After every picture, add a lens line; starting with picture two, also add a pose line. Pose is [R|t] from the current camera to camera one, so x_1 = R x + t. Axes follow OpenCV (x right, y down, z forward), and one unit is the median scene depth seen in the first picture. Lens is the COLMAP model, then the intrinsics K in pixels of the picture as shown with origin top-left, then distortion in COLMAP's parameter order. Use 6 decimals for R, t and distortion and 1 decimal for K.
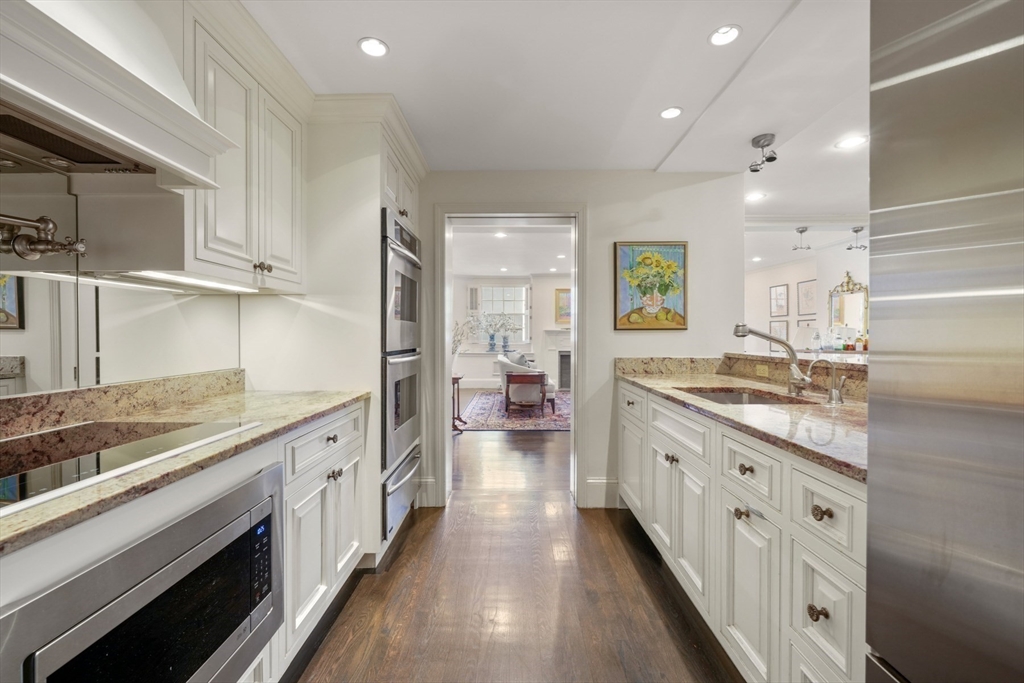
lens RADIAL K [[422.7, 0, 509.7], [0, 422.7, 339.2], [0, 0, 1]] dist [-0.001837, -0.000243]
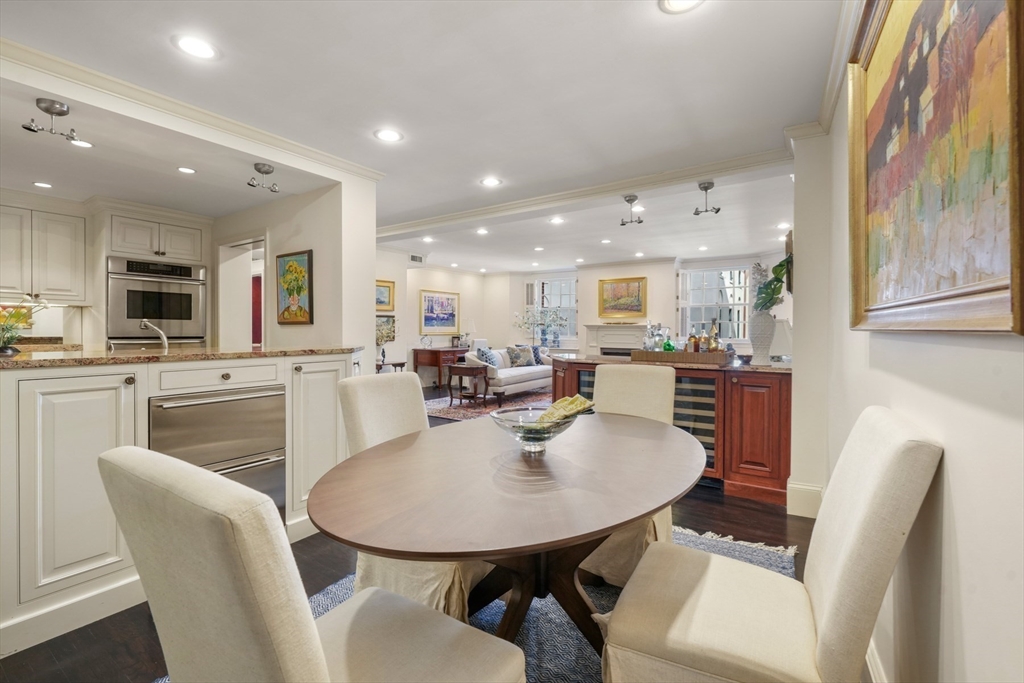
lens RADIAL K [[450.3, 0, 508.6], [0, 450.3, 335.9], [0, 0, 1]] dist [0.000294, 0.000002]
pose [[0.825649, 0.011893, -0.564058, 2.121312], [-0.010776, 0.999928, 0.005310, -0.003028], [0.564081, 0.001694, 0.825718, 0.363181]]
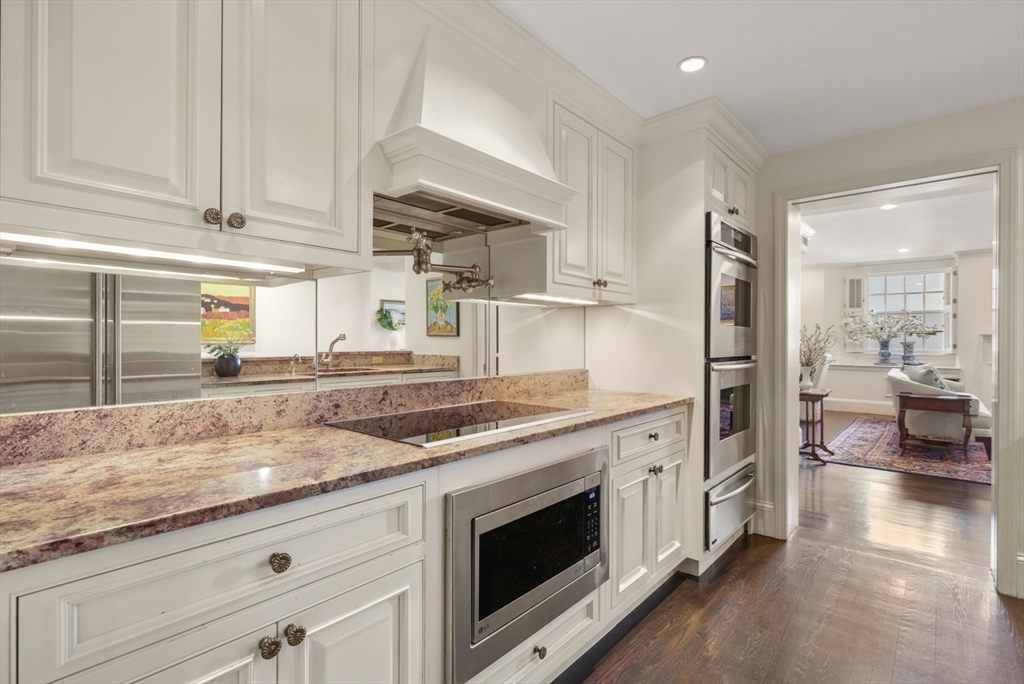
lens RADIAL K [[486.0, 0, 534.2], [0, 486.0, 341.4], [0, 0, 1]] dist [-0.000034, -0.000075]
pose [[0.770606, 0.001837, -0.637309, 0.116498], [-0.008150, 0.999942, -0.006972, 0.002305], [0.637260, 0.010567, 0.770577, -0.134865]]
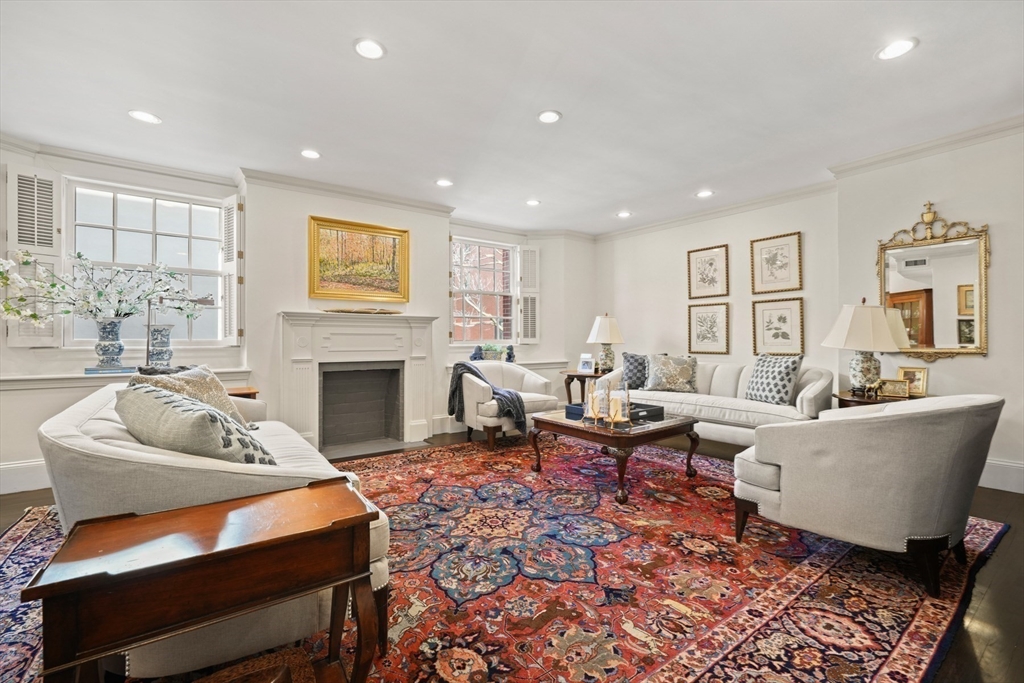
lens RADIAL K [[436.4, 0, 514.0], [0, 436.4, 338.5], [0, 0, 1]] dist [-0.001514, 0.000088]
pose [[0.810743, -0.000346, 0.585402, 0.079334], [0.008997, 0.999889, -0.011869, 0.044337], [-0.585333, 0.014889, 0.810656, 2.249518]]
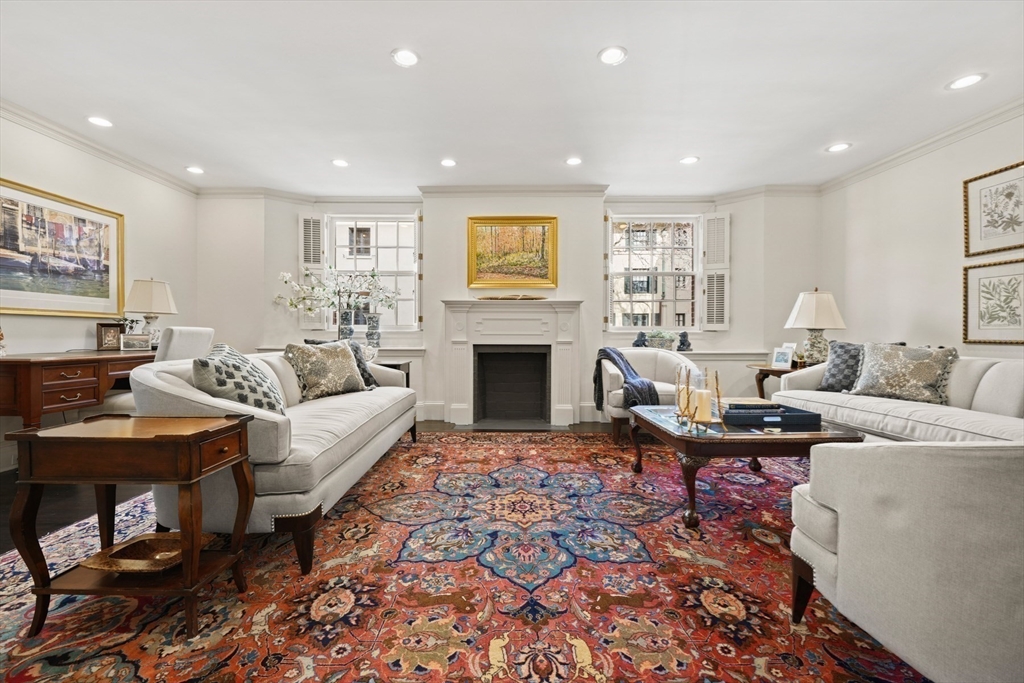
lens RADIAL K [[436.4, 0, 514.0], [0, 436.4, 338.5], [0, 0, 1]] dist [-0.001514, 0.000088]
pose [[0.999992, 0.001135, -0.003781, 0.696583], [-0.001141, 0.999998, -0.001557, 0.091930], [0.003780, 0.001561, 0.999992, 2.119320]]
